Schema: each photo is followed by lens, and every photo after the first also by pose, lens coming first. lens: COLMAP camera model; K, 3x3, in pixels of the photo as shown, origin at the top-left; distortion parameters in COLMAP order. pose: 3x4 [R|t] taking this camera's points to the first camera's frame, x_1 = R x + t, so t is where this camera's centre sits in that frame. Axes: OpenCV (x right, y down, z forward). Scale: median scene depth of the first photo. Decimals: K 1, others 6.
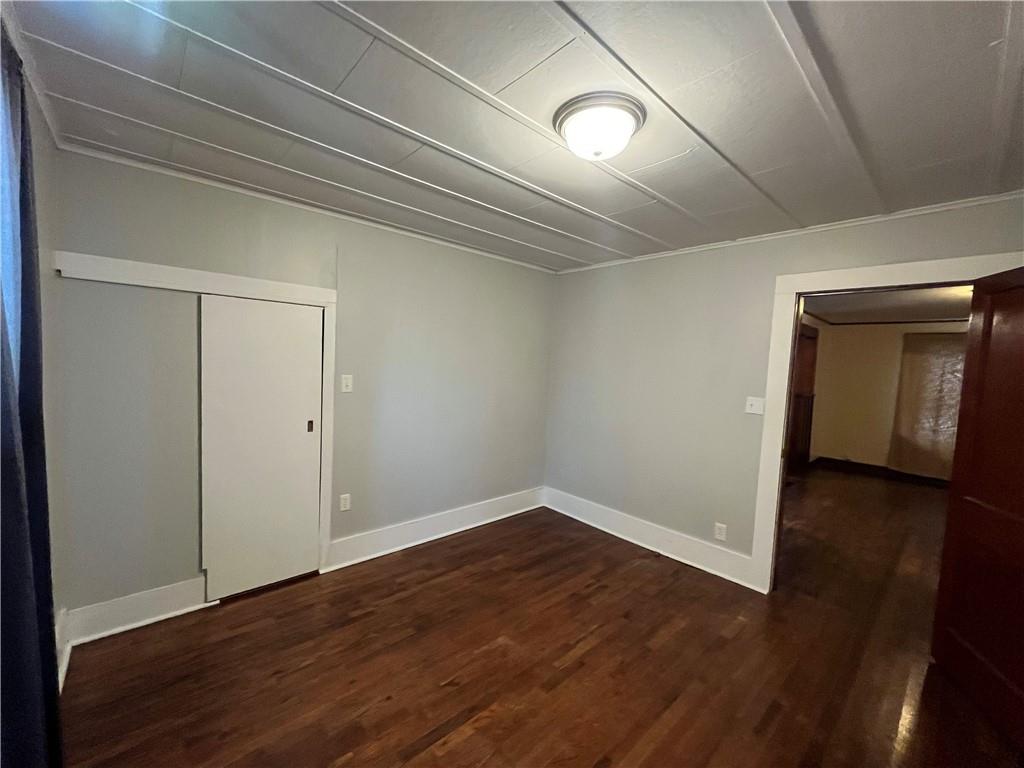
lens RADIAL K [[413.7, 0, 513.7], [0, 413.7, 382.7], [0, 0, 1]] dist [-0.003626, 0.000418]
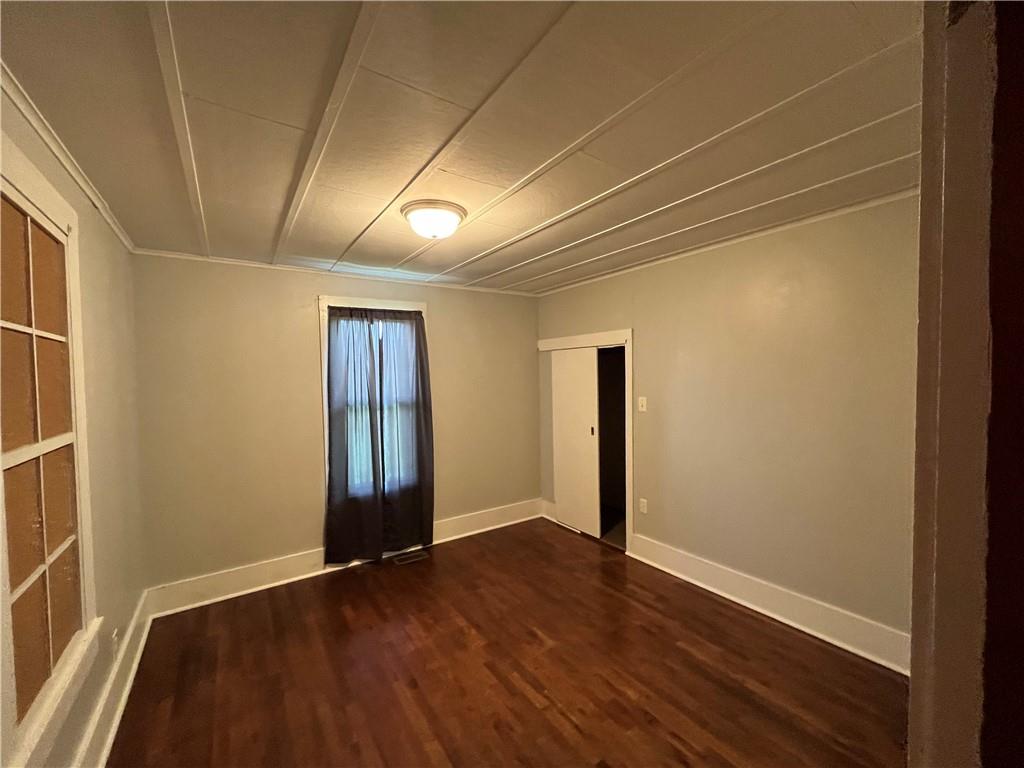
lens RADIAL K [[413.7, 0, 514.5], [0, 413.7, 378.0], [0, 0, 1]] dist [-0.003626, 0.000418]
pose [[-0.135822, -0.035930, -0.990081, 0.847335], [-0.046933, 0.998454, -0.029795, -0.020762], [0.989621, 0.042420, -0.137299, 0.814874]]
